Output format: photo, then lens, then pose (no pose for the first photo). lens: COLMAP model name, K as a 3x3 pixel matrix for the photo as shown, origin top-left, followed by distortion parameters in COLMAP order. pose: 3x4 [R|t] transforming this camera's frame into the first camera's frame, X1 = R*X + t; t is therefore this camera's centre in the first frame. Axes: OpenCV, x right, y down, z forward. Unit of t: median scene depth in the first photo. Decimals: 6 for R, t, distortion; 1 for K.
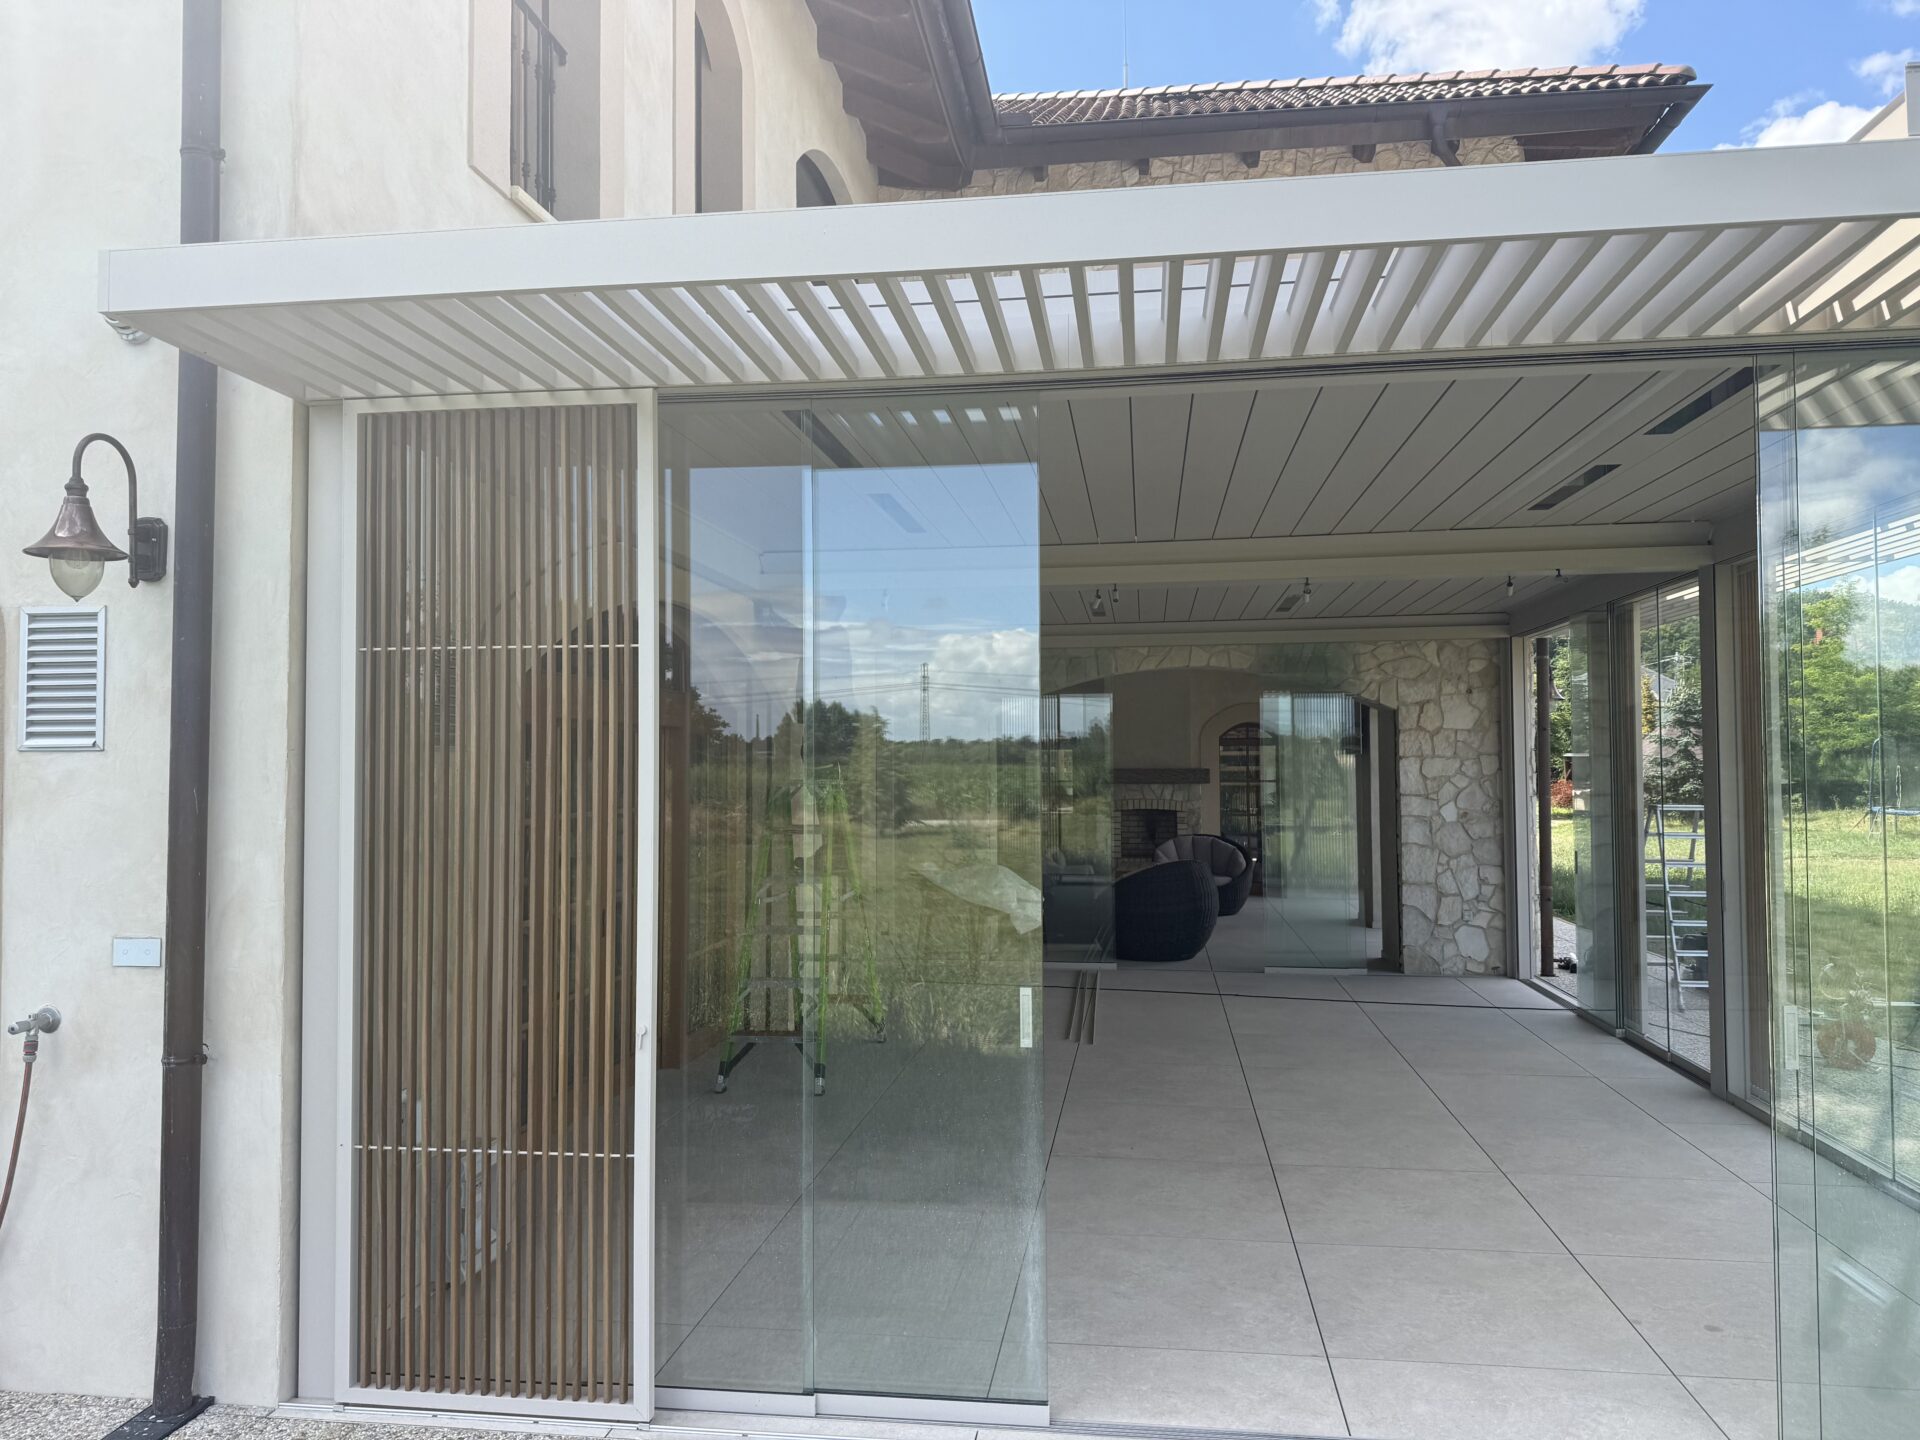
lens RADIAL K [[1340.2, 0, 960.0], [0, 1340.2, 720.0], [0, 0, 1]] dist [0.129547, -0.164865]
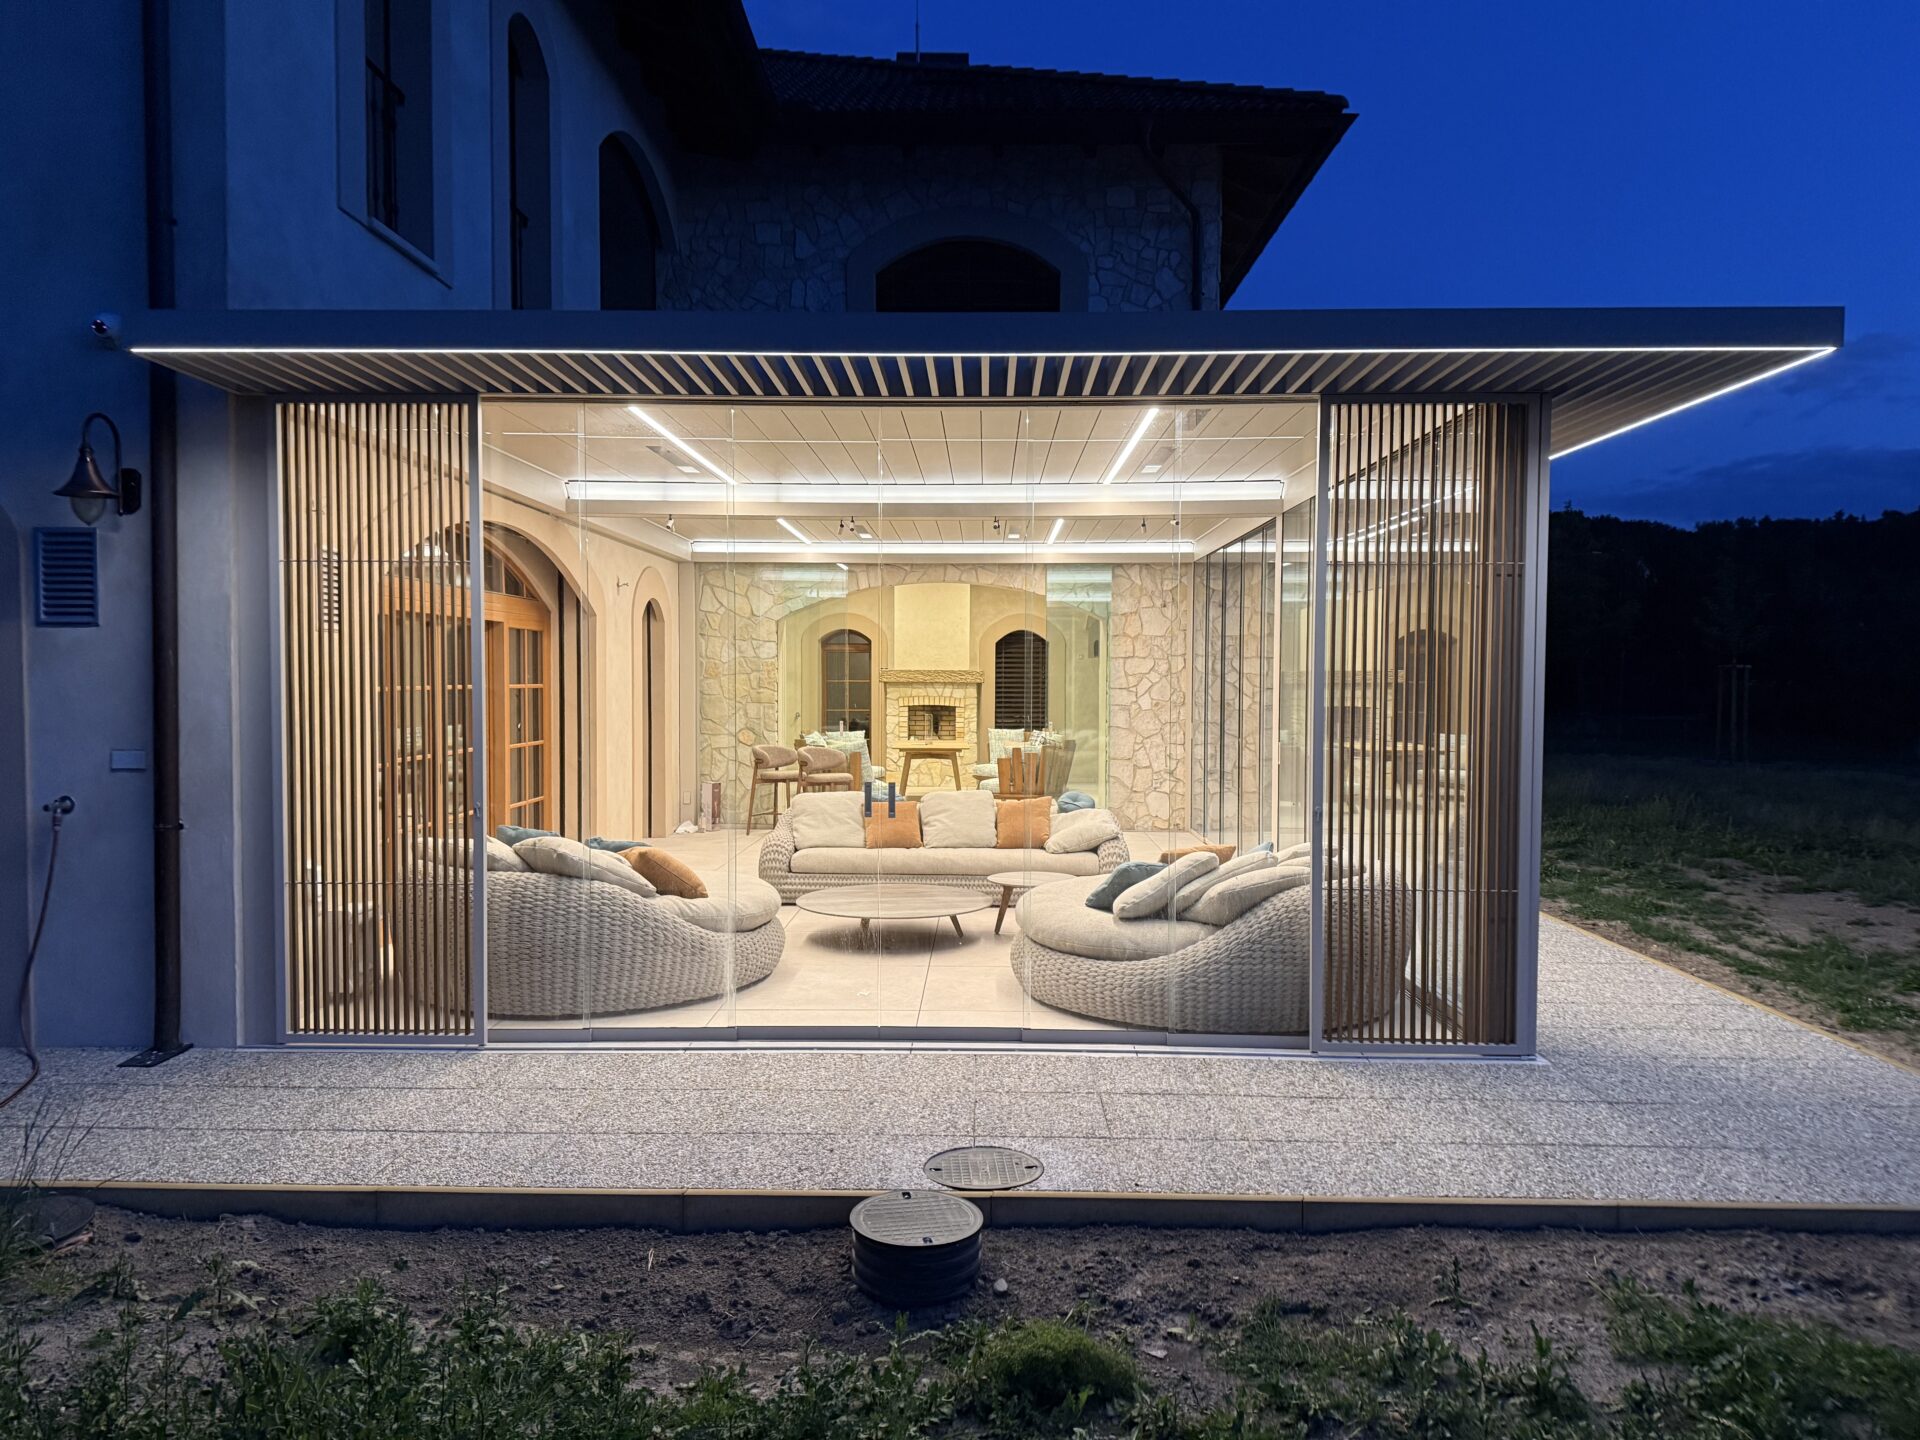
lens RADIAL K [[1340.2, 0, 960.0], [0, 1340.2, 720.0], [0, 0, 1]] dist [0.129547, -0.164865]
pose [[0.992792, 0.004789, 0.119750, 0.043092], [-0.012822, 0.997711, 0.066399, 0.004676], [-0.119158, -0.067455, 0.990581, -0.206105]]
